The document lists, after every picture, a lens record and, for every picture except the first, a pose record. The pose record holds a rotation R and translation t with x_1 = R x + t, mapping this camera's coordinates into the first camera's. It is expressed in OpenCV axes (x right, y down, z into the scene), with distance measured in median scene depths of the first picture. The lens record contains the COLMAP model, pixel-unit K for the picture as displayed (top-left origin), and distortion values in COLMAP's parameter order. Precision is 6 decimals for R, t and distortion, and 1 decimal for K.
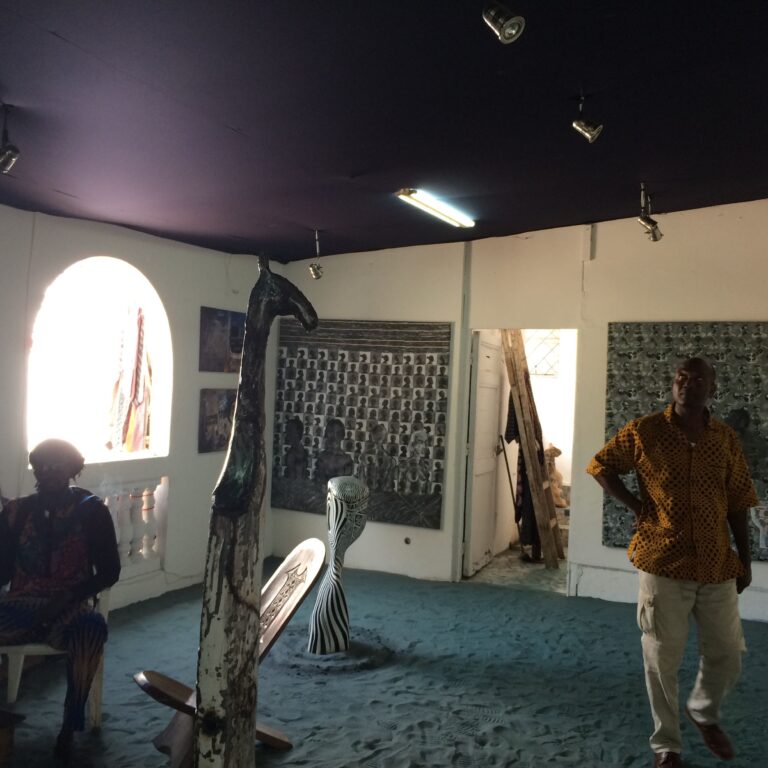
lens RADIAL K [[886.2, 0, 387.5], [0, 886.2, 389.4], [0, 0, 1]] dist [0.051535, -0.043028]
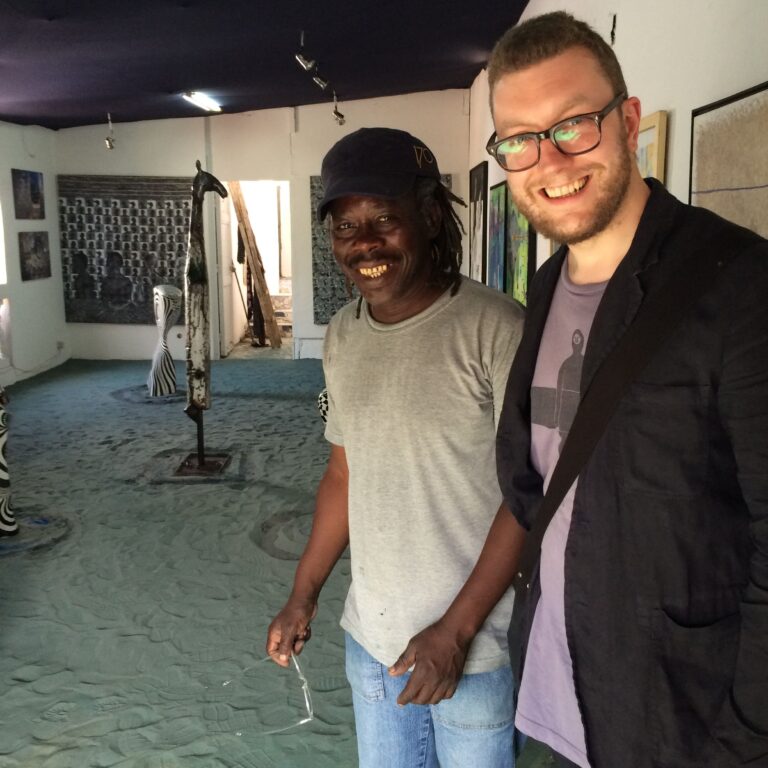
lens RADIAL K [[886.2, 0, 387.5], [0, 886.2, 389.4], [0, 0, 1]] dist [0.051535, -0.043028]
pose [[0.924038, -0.109347, 0.366329, -0.201893], [0.040904, 0.981001, 0.189644, -0.001149], [-0.380106, -0.160254, 0.910955, -0.437752]]
